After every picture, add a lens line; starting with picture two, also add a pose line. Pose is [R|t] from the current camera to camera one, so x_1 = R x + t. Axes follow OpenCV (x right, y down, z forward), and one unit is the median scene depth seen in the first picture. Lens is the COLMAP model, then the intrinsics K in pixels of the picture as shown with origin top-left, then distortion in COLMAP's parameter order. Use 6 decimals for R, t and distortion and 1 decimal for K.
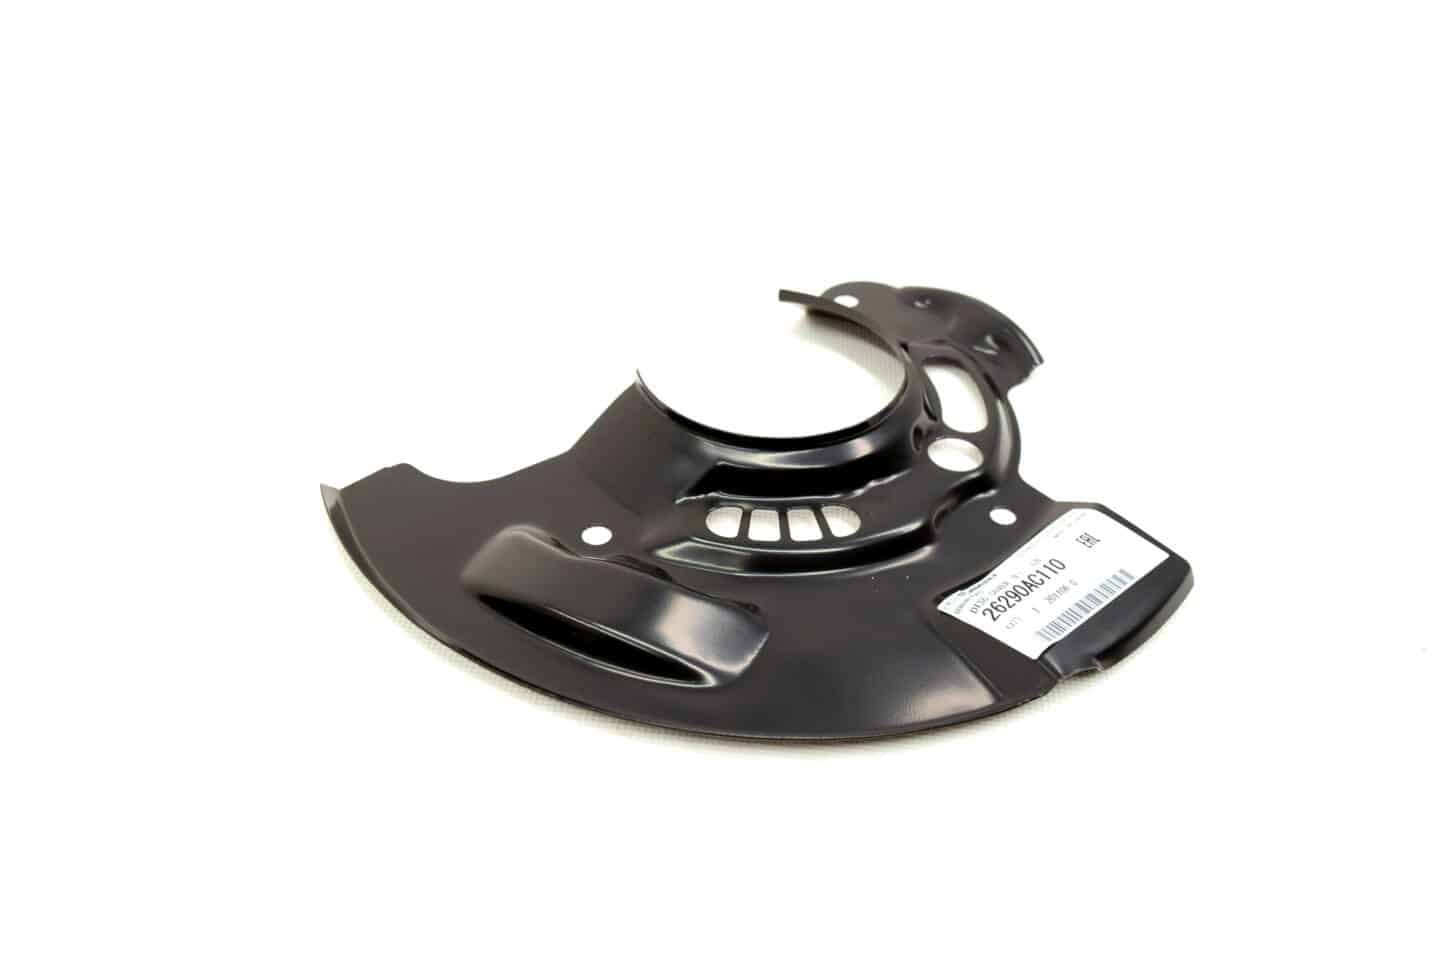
lens RADIAL K [[1177.3, 0, 720.0], [0, 1177.3, 481.5], [0, 0, 1]] dist [-0.007948, -0.000950]
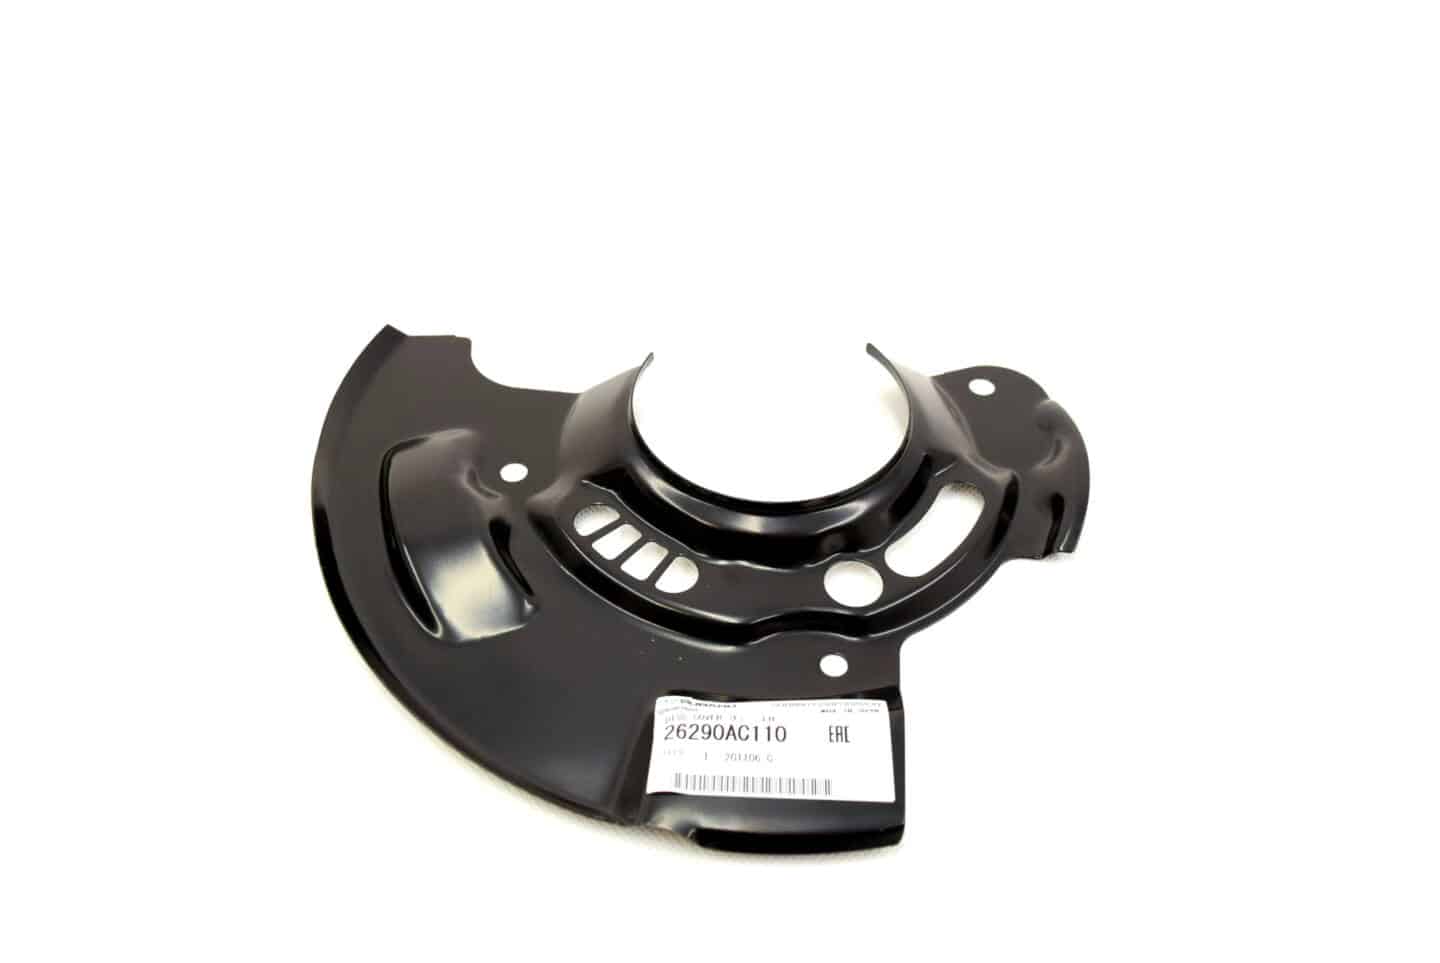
lens RADIAL K [[1177.3, 0, 720.0], [0, 1177.3, 481.5], [0, 0, 1]] dist [-0.007948, -0.000950]
pose [[0.740375, 0.479876, -0.470706, 0.575223], [-0.428651, 0.876451, 0.219300, -0.278016], [0.517788, 0.039405, 0.854601, 0.171815]]
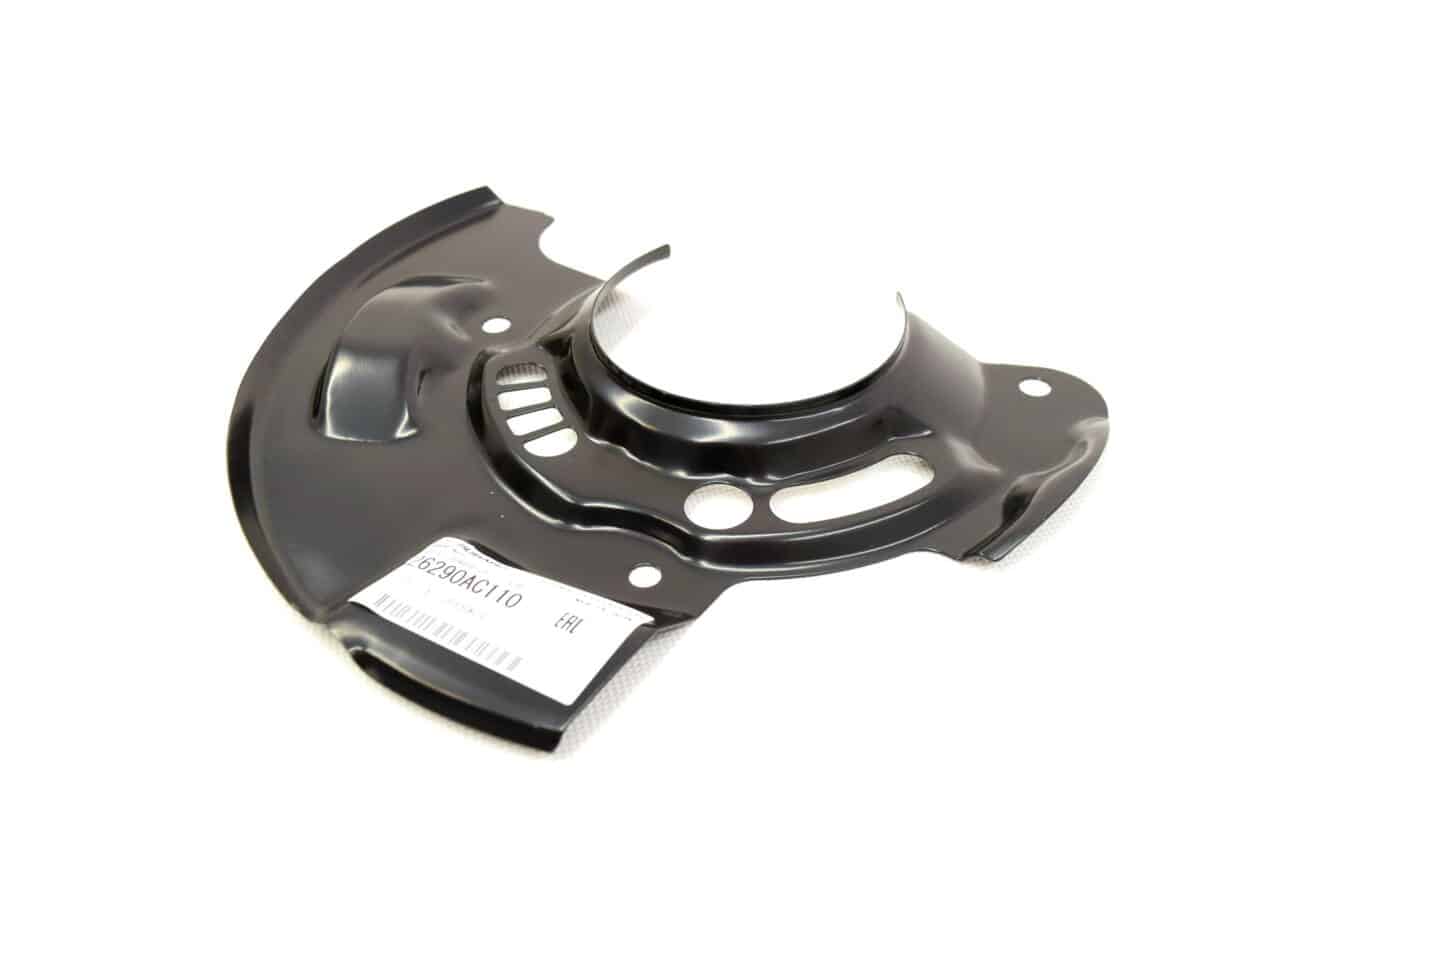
lens RADIAL K [[1177.3, 0, 720.0], [0, 1177.3, 481.5], [0, 0, 1]] dist [-0.007948, -0.000950]
pose [[0.335421, 0.597979, -0.727952, 0.853525], [-0.581573, 0.739332, 0.339354, -0.340067], [0.741125, 0.309531, 0.595756, 0.578913]]
